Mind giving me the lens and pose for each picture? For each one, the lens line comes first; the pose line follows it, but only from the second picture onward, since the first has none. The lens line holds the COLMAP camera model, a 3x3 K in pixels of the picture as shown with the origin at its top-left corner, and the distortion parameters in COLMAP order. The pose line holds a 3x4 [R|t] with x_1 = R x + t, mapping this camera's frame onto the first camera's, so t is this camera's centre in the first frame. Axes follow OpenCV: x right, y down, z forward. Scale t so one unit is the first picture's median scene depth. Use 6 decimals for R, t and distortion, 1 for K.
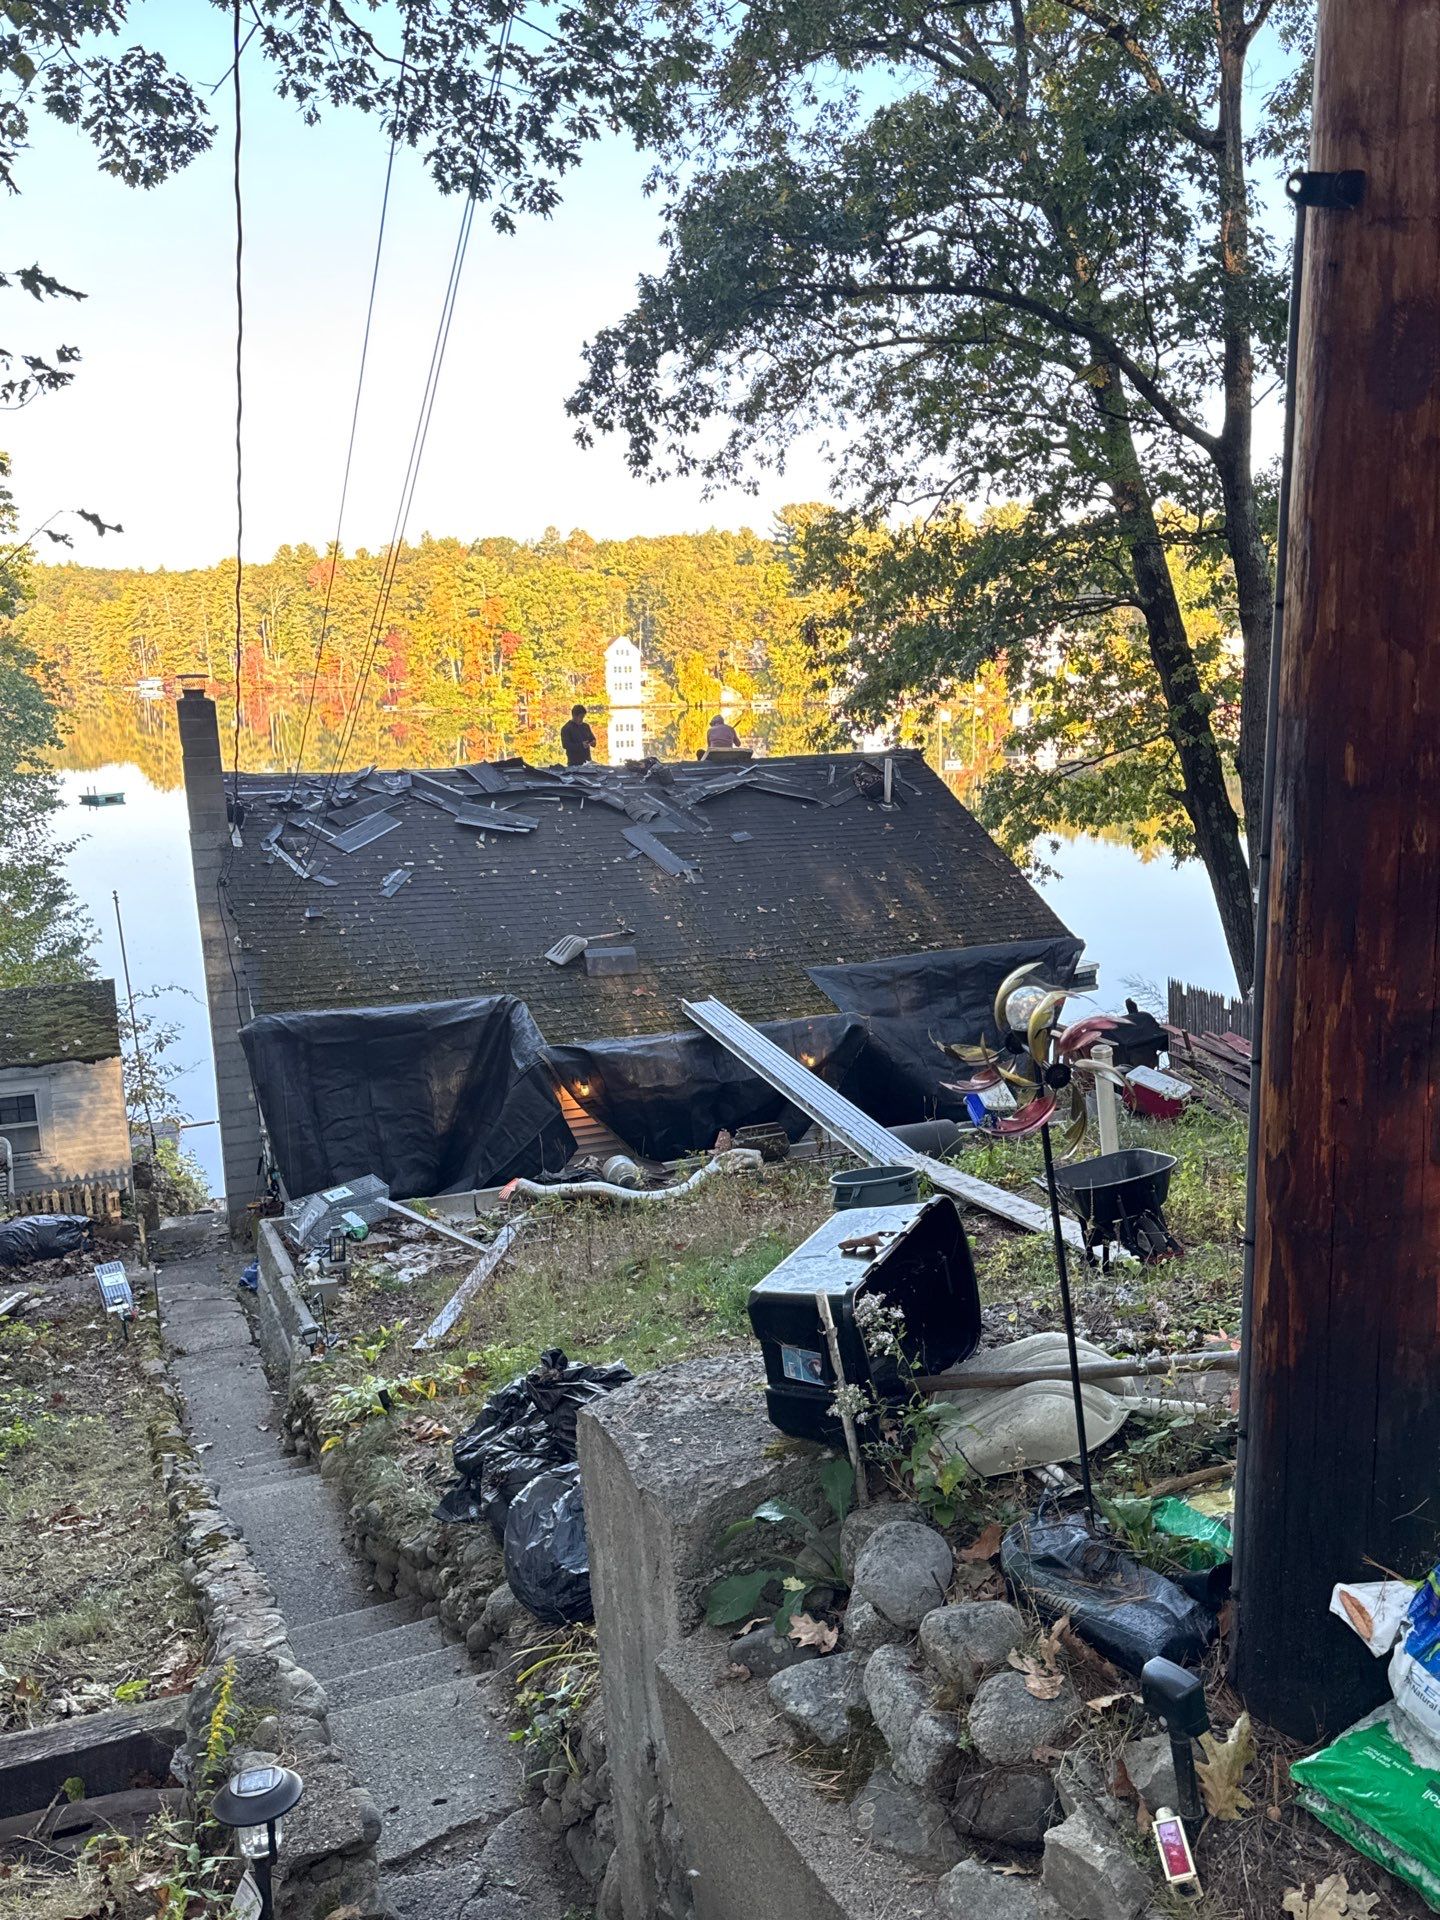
lens RADIAL K [[1447.2, 0, 725.2], [0, 1447.2, 964.9], [0, 0, 1]] dist [0.096424, -0.109739]
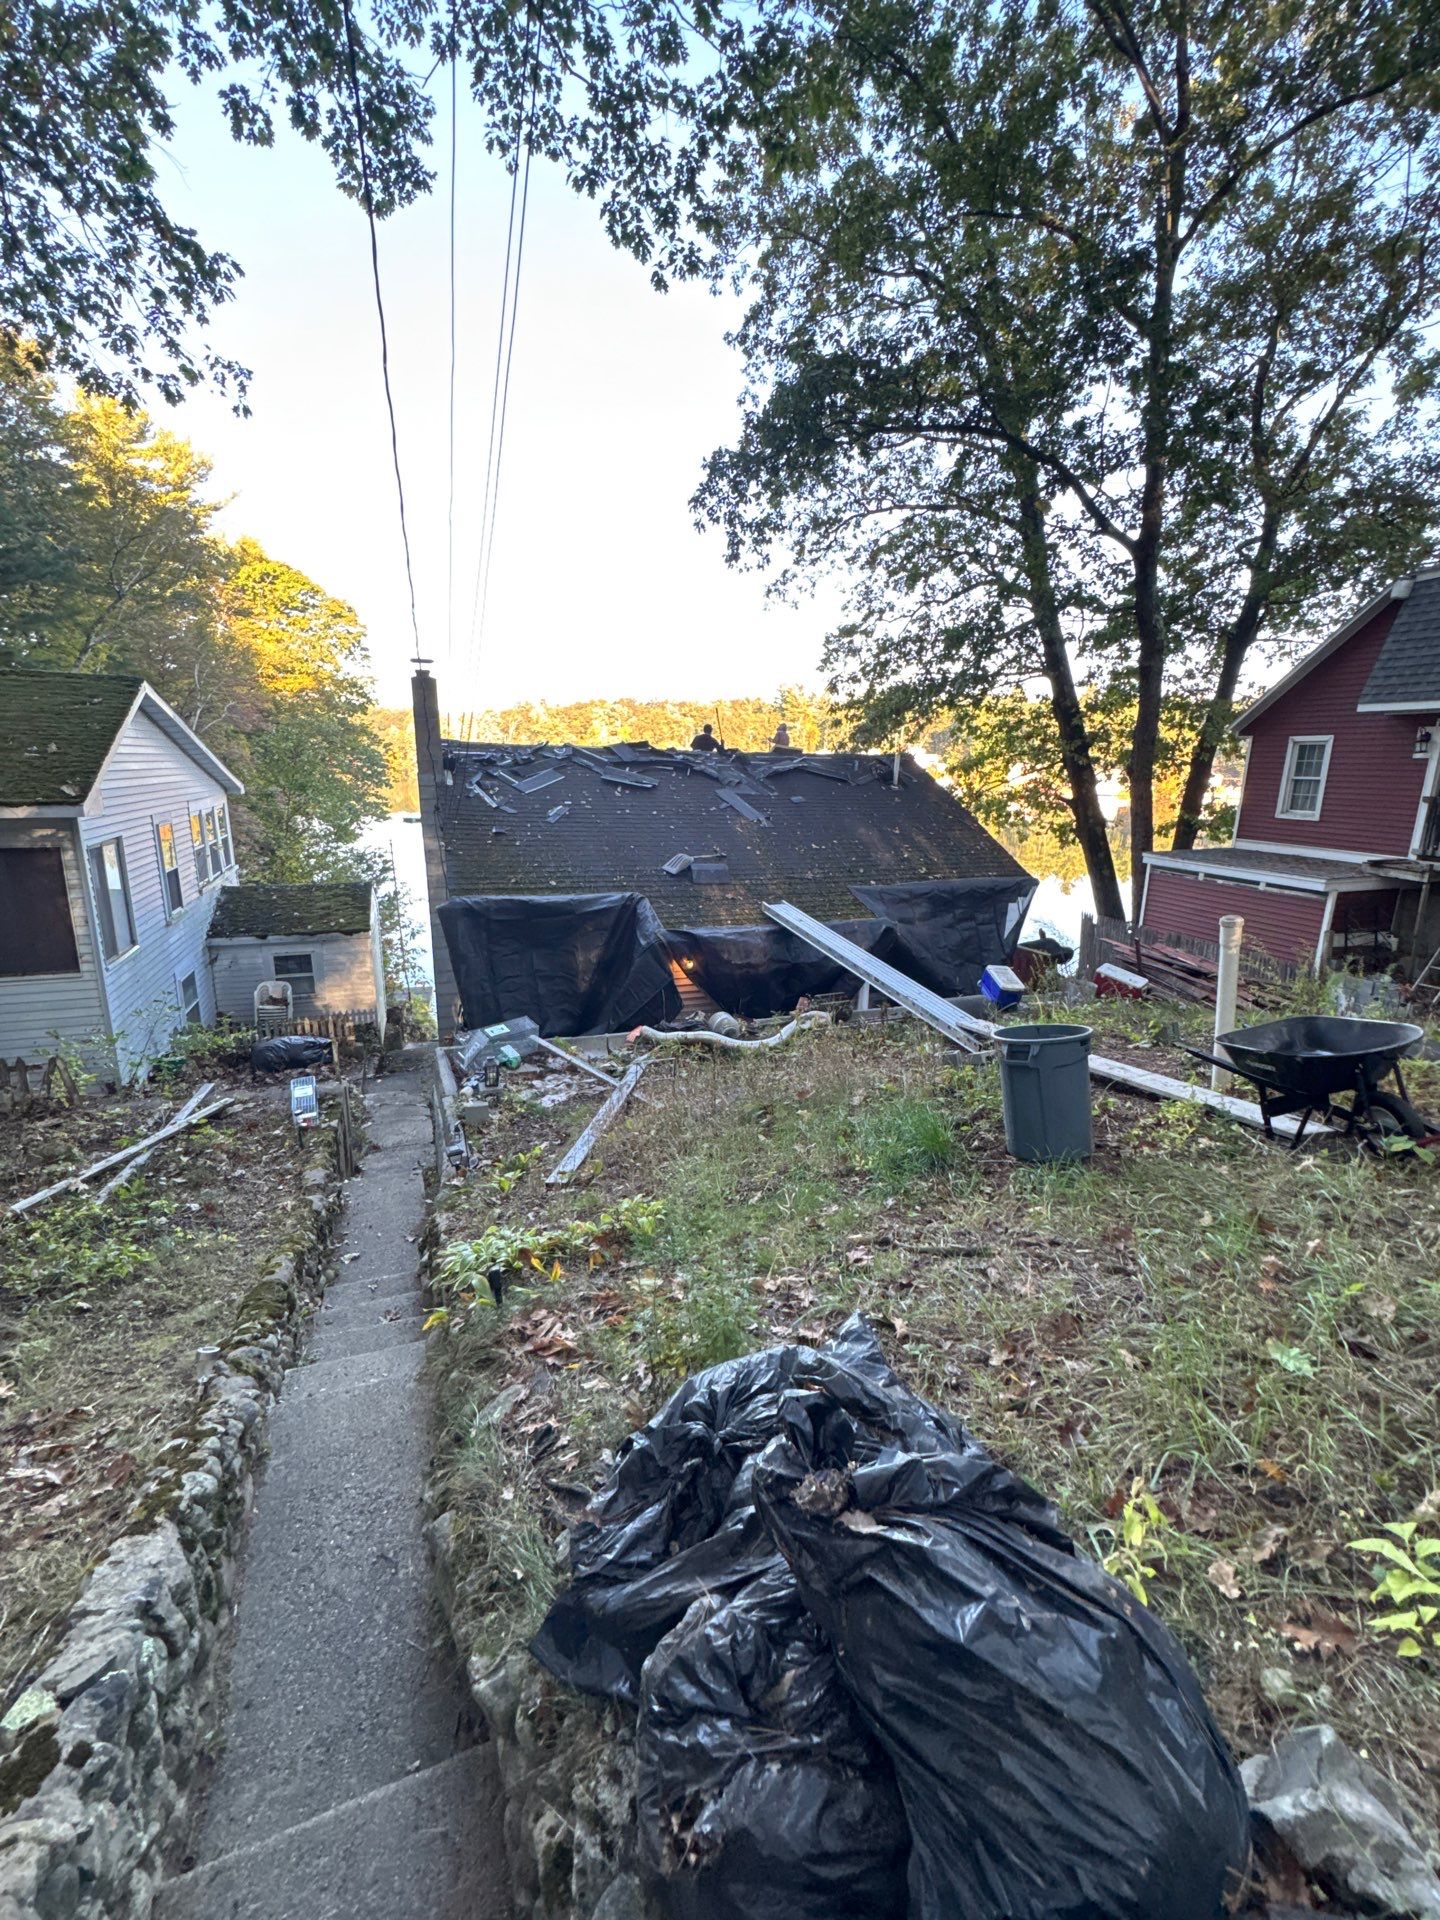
lens RADIAL K [[769.8, 0, 715.7], [0, 769.8, 954.2], [0, 0, 1]] dist [-0.006125, 0.001045]
pose [[0.998684, 0.042691, -0.028428, -0.053095], [-0.041555, 0.998358, 0.039420, 0.047692], [0.030064, -0.038187, 0.998818, 0.288176]]
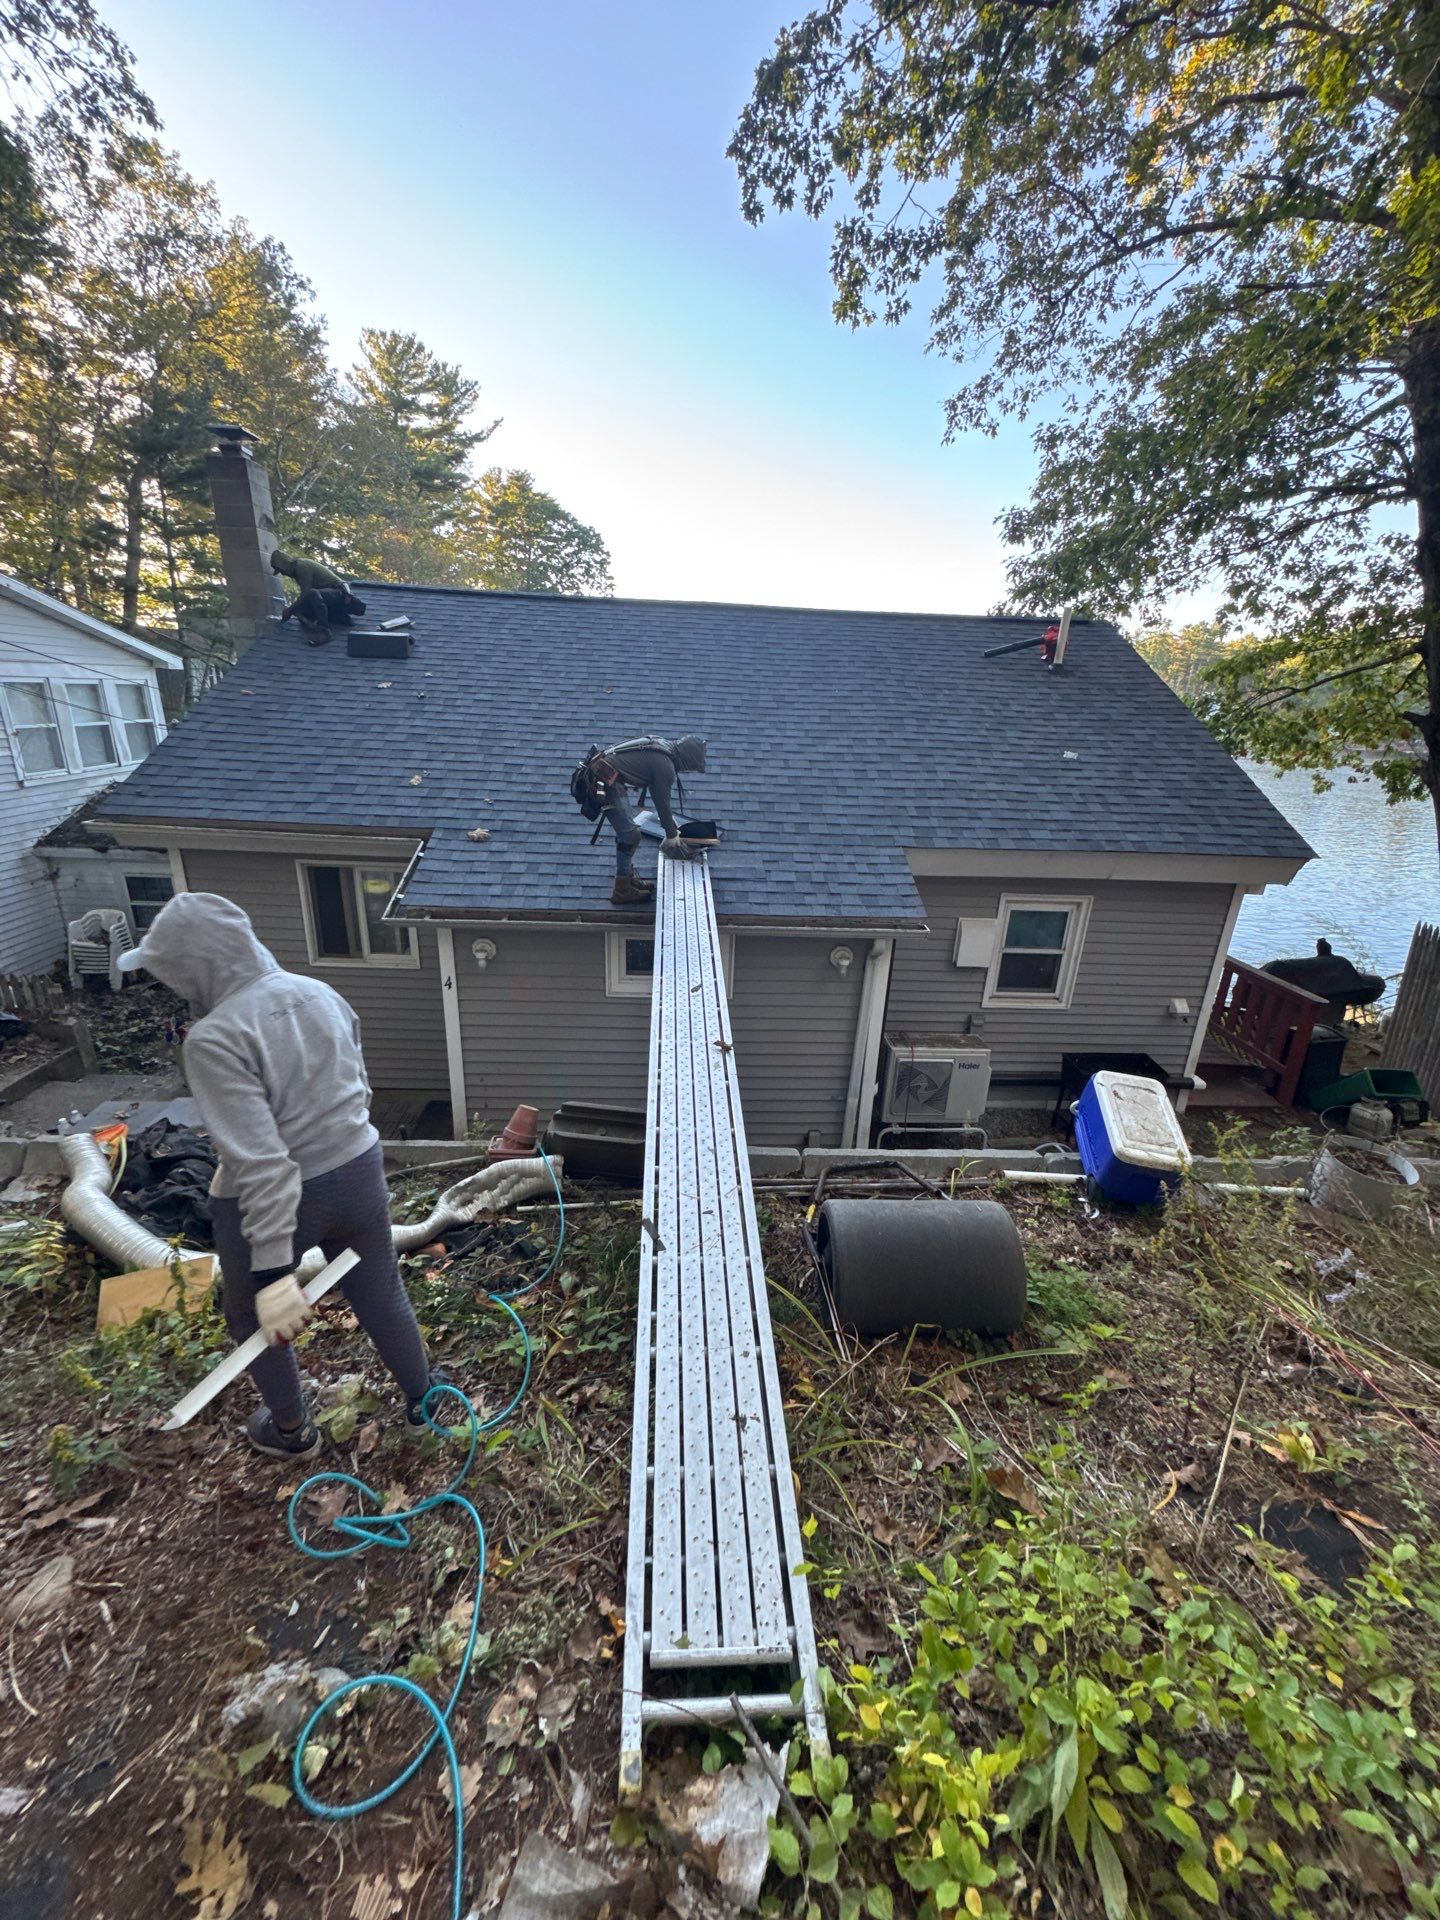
lens RADIAL K [[745.7, 0, 718.9], [0, 745.7, 954.6], [0, 0, 1]] dist [-0.001815, -0.000079]
pose [[0.938624, 0.159069, -0.306074, 0.119218], [-0.119186, 0.982231, 0.144972, 0.017319], [0.323696, -0.099595, 0.940905, 0.706041]]
